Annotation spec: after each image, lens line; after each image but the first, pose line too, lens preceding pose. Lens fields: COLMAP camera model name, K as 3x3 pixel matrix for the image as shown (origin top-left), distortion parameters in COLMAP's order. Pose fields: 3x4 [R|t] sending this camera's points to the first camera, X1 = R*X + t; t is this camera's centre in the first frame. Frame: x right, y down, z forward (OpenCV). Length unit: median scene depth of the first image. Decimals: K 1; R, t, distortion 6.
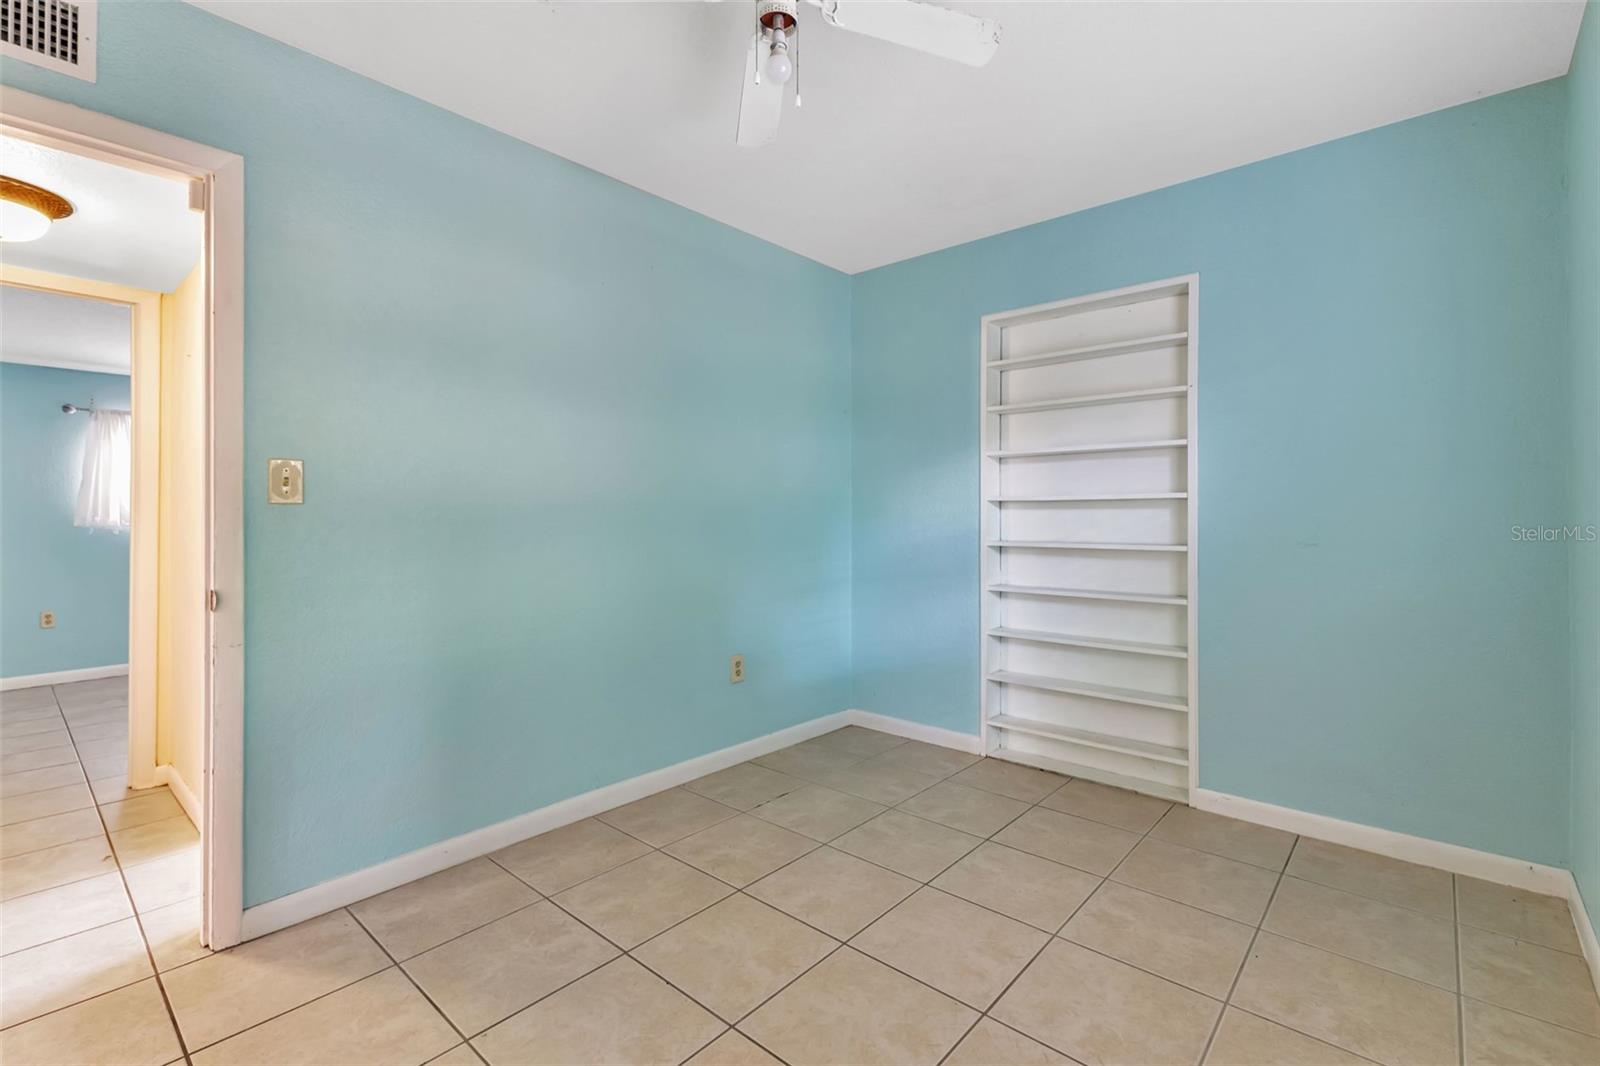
lens RADIAL K [[729.5, 0, 806.2], [0, 729.5, 521.8], [0, 0, 1]] dist [0.005049, 0.000599]
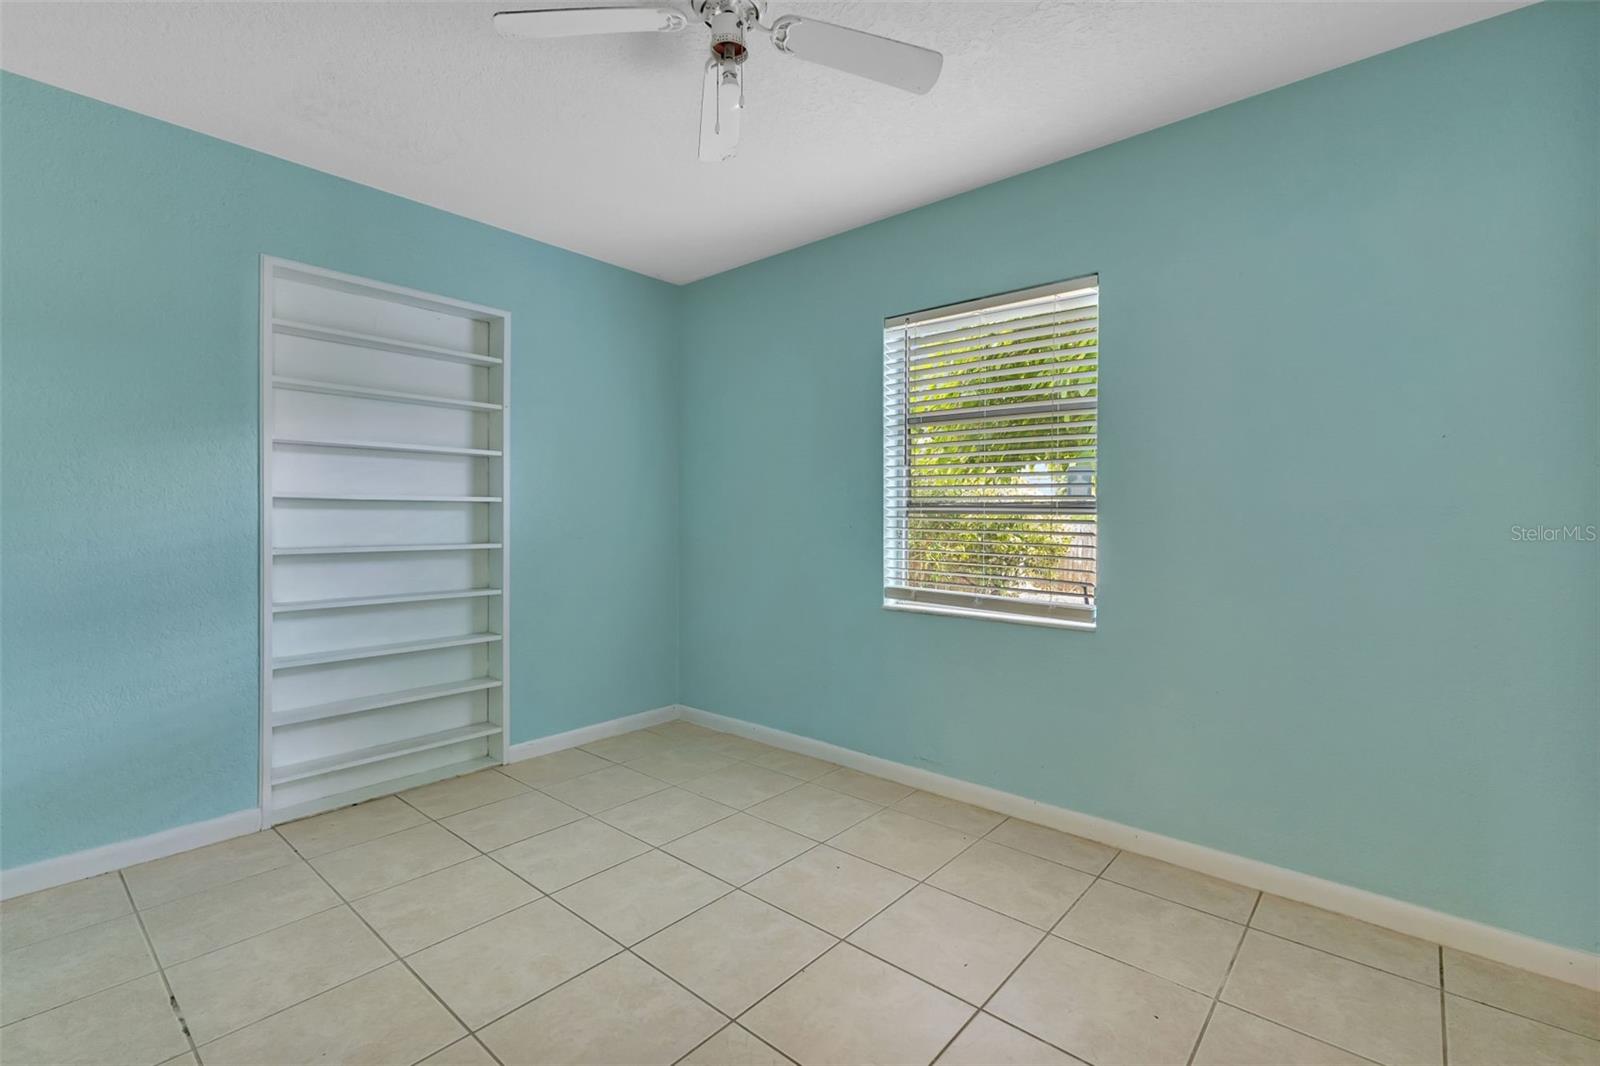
lens RADIAL K [[729.5, 0, 809.0], [0, 729.5, 527.8], [0, 0, 1]] dist [0.005049, 0.000599]
pose [[-0.043467, -0.011351, 0.998990, -0.624959], [0.002530, 0.999931, 0.011472, -0.003587], [-0.999052, 0.003026, -0.043435, 0.527036]]
